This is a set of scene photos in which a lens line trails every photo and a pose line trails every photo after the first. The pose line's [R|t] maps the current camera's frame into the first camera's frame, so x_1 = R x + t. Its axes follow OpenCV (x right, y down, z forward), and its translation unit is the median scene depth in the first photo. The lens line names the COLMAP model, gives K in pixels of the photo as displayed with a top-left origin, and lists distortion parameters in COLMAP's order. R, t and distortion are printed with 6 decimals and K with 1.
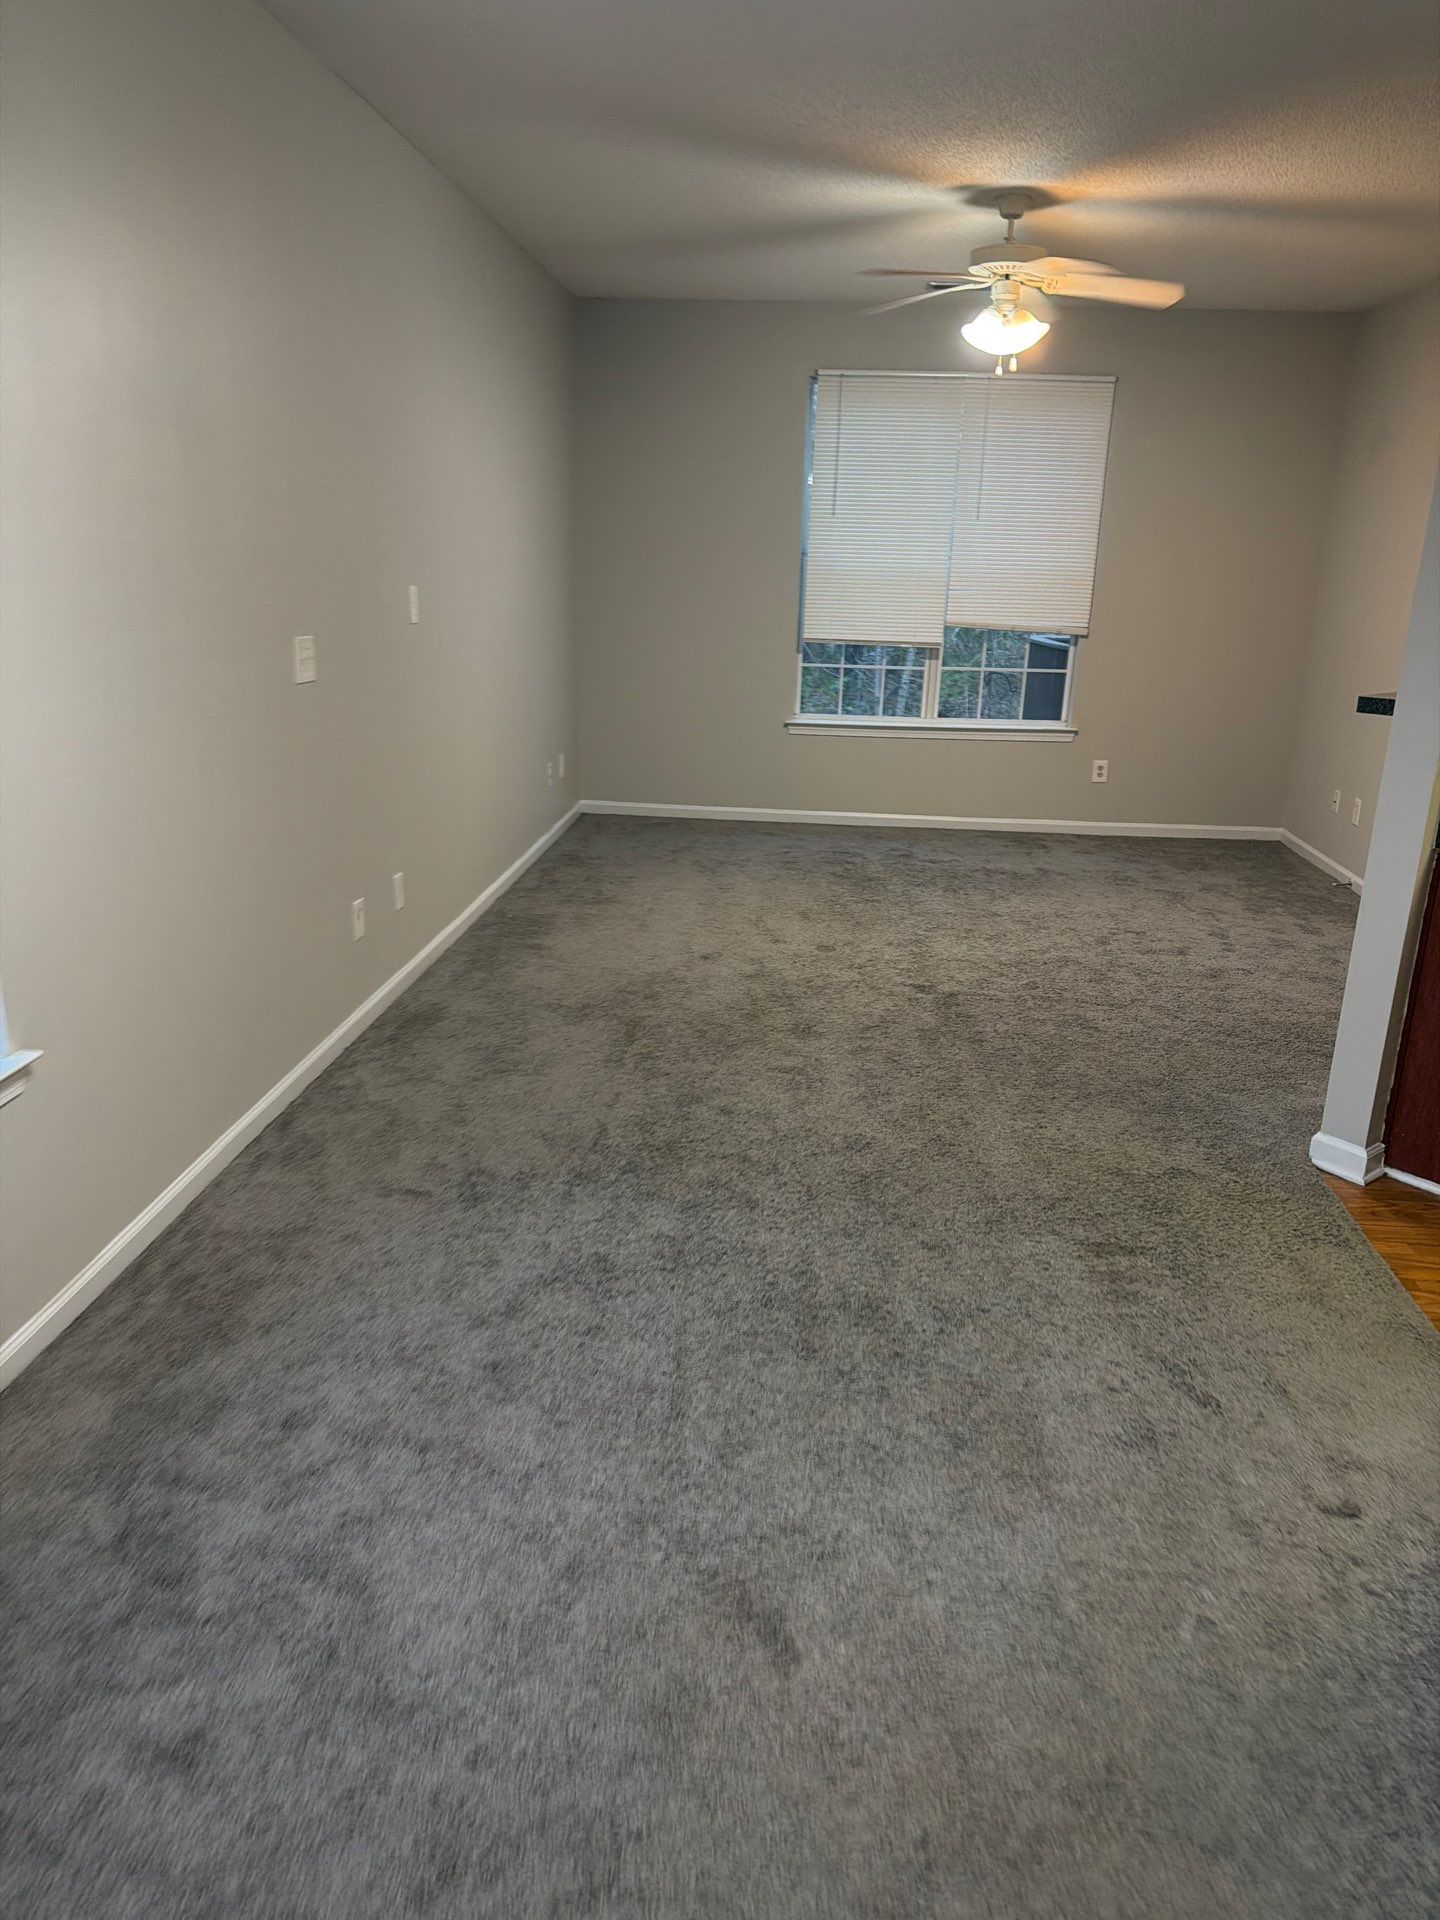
lens RADIAL K [[1321.2, 0, 722.3], [0, 1321.2, 976.3], [0, 0, 1]] dist [0.060834, -0.073018]
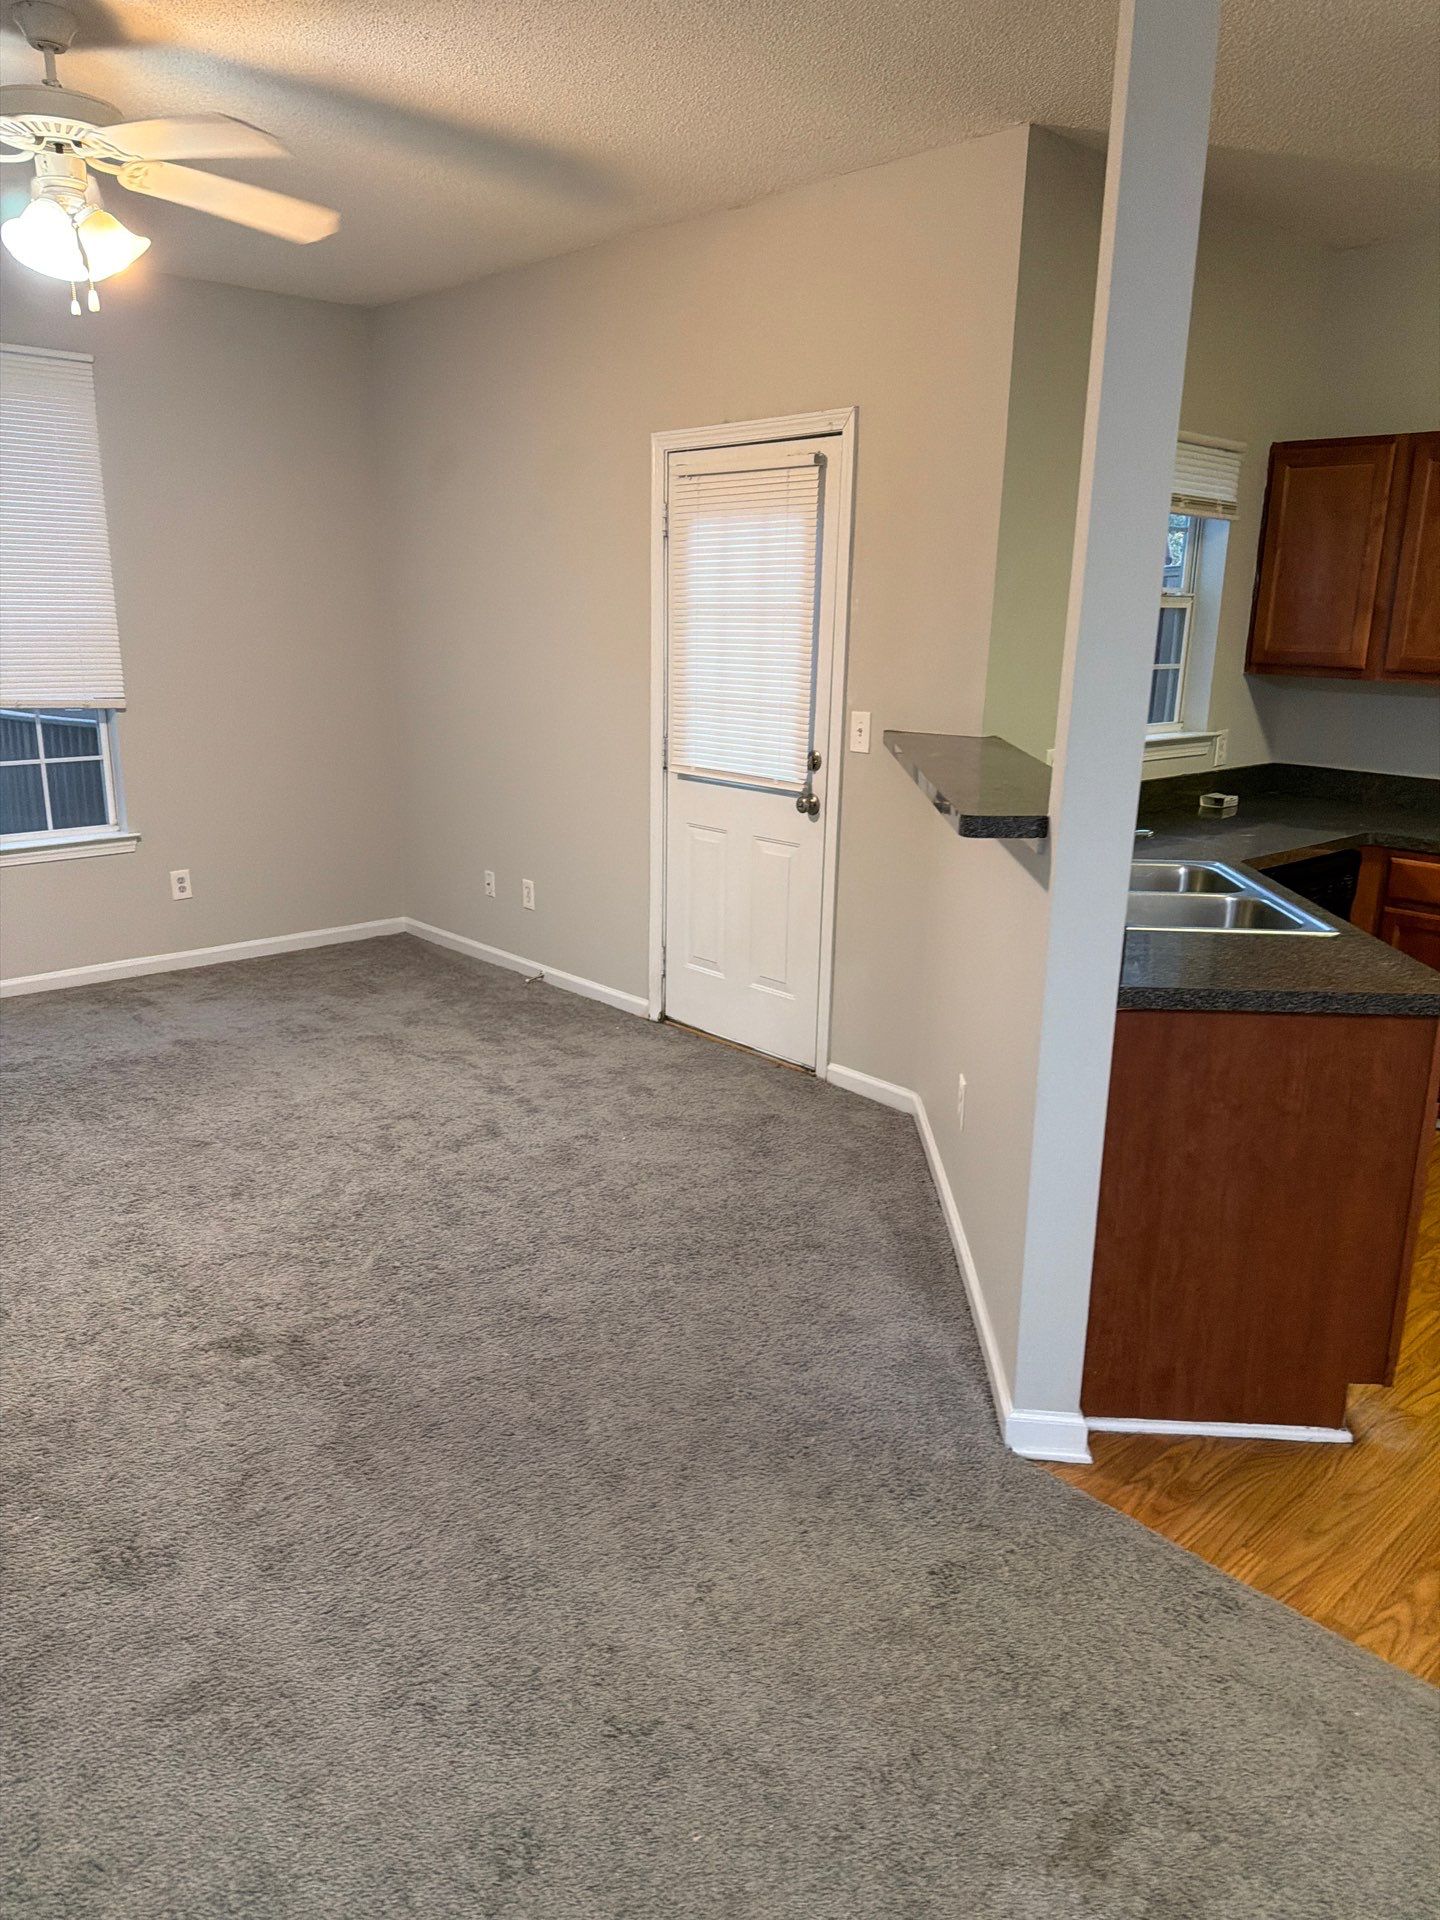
lens RADIAL K [[1321.2, 0, 715.8], [0, 1321.2, 990.3], [0, 0, 1]] dist [0.060834, -0.073018]
pose [[0.675168, -0.220792, 0.703845, -0.075340], [0.227361, 0.969989, 0.086182, -0.125759], [-0.701751, 0.101840, 0.705106, 0.357286]]
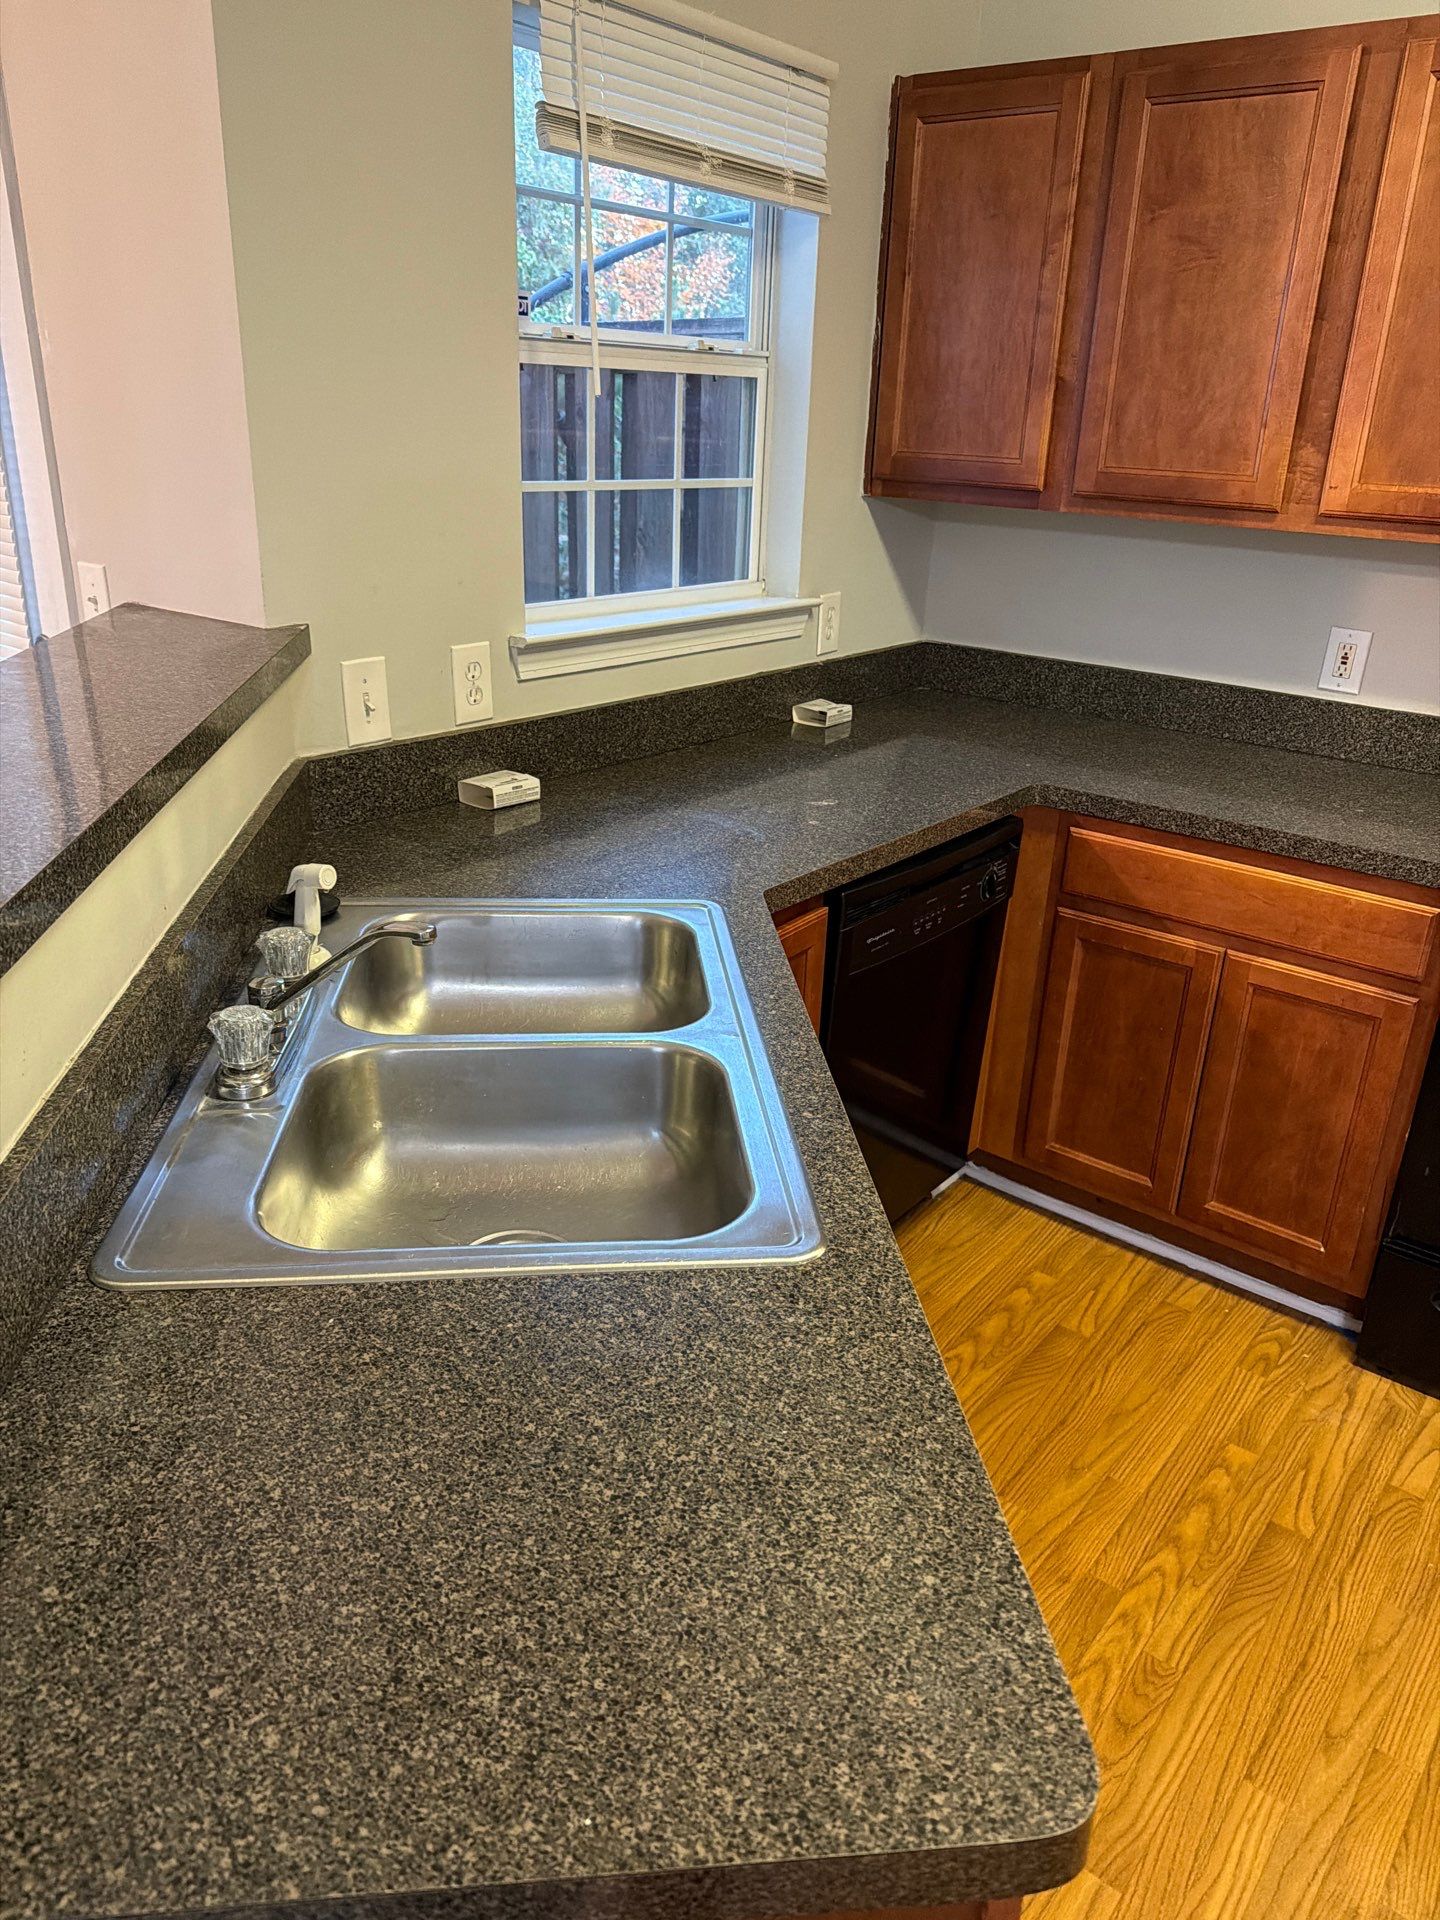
lens RADIAL K [[1321.2, 0, 734.4], [0, 1321.2, 953.6], [0, 0, 1]] dist [0.060834, -0.073018]
pose [[0.575045, -0.314904, 0.755088, 0.260125], [0.232157, 0.947823, 0.218482, -0.128031], [-0.784491, 0.049662, 0.618149, 0.420337]]
